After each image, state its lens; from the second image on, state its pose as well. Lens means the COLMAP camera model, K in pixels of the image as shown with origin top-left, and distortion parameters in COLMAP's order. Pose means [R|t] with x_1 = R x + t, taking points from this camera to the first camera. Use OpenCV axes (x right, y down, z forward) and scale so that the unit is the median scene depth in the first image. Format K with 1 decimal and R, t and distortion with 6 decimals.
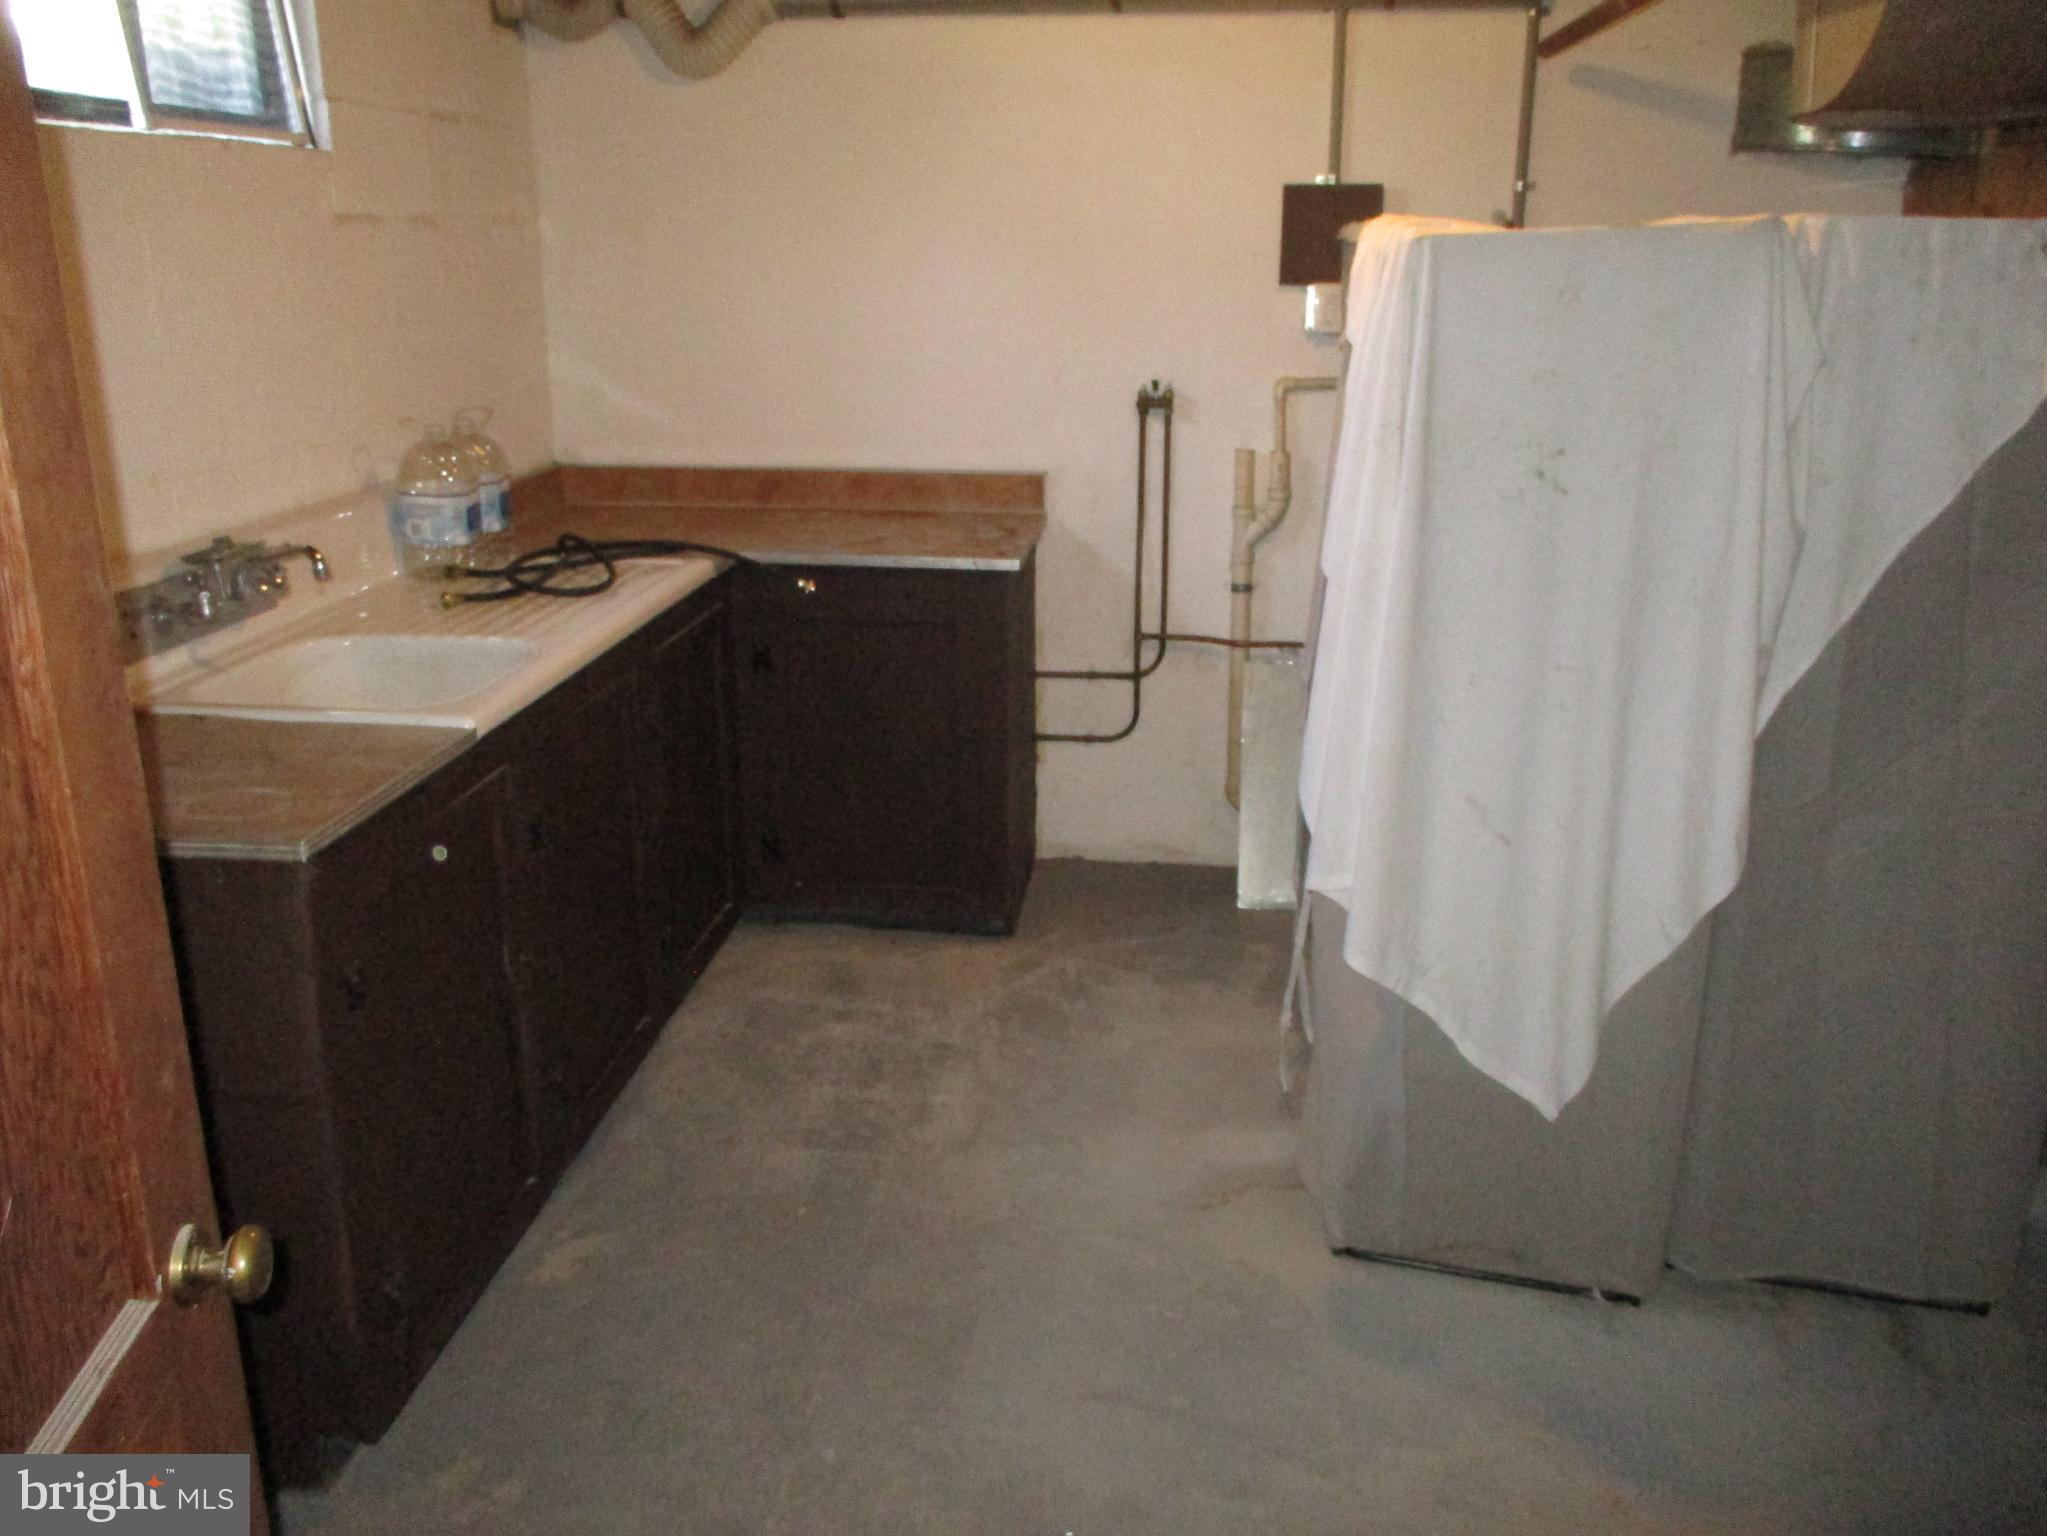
lens RADIAL K [[1709.3, 0, 1025.4], [0, 1709.3, 770.4], [0, 0, 1]] dist [-0.040601, 0.030807]
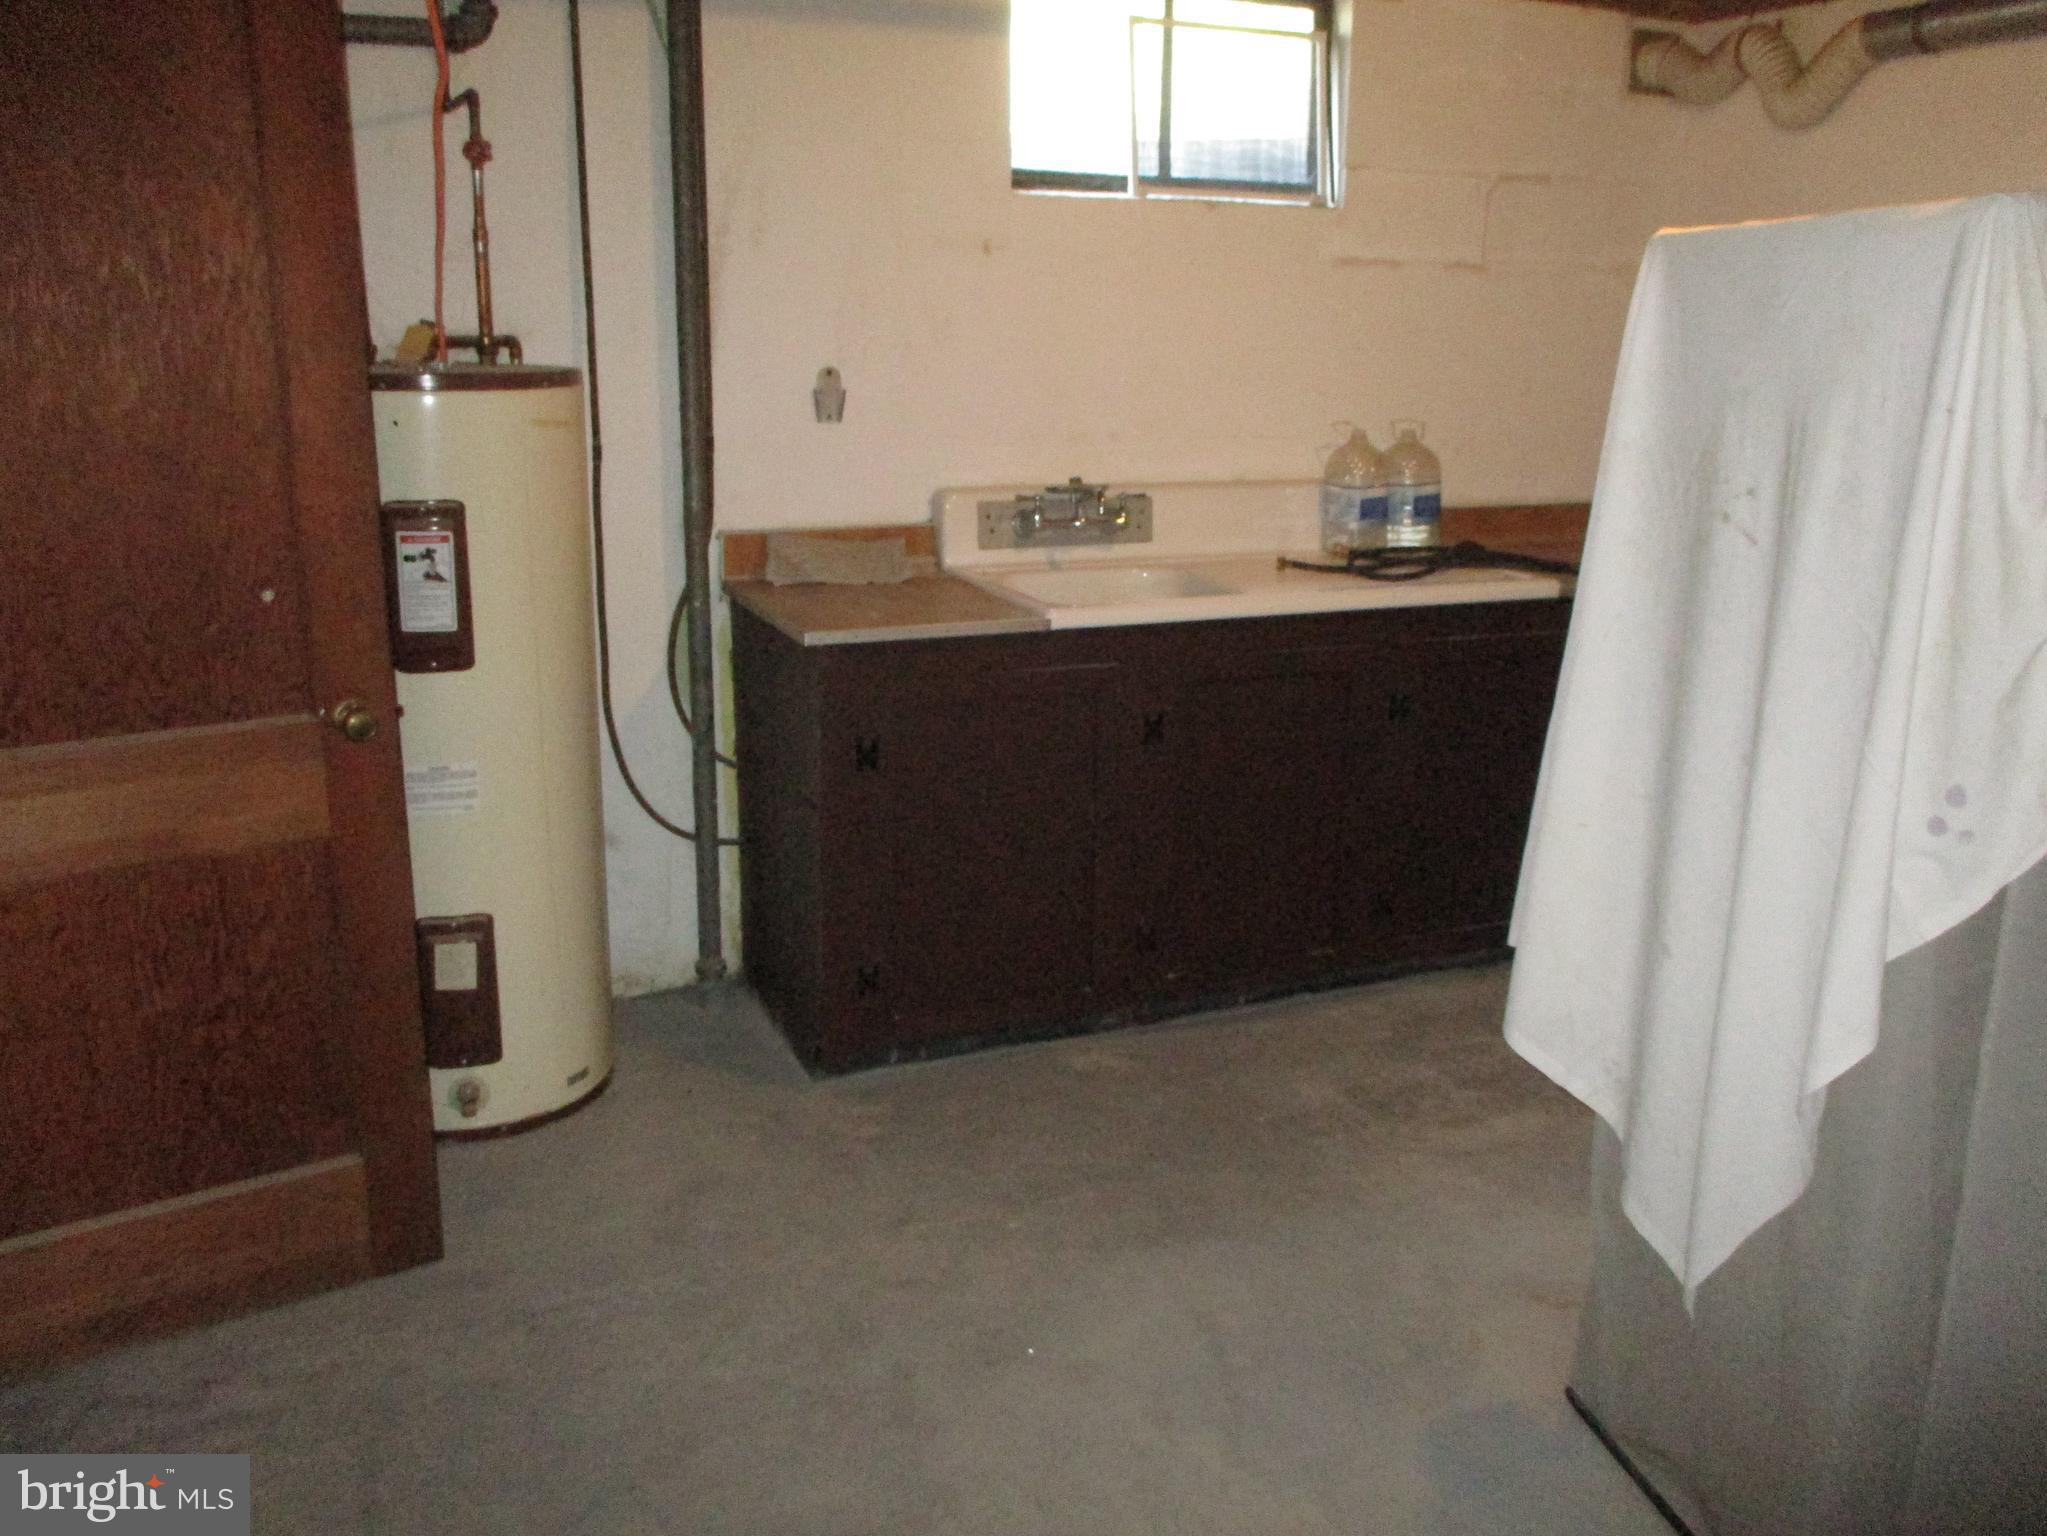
lens RADIAL K [[1709.3, 0, 1026.9], [0, 1709.3, 762.5], [0, 0, 1]] dist [-0.040601, 0.030807]
pose [[0.481421, 0.228794, -0.846101, 0.682219], [-0.276271, 0.955732, 0.101245, -0.037612], [0.831810, 0.185012, 0.523318, 0.233677]]
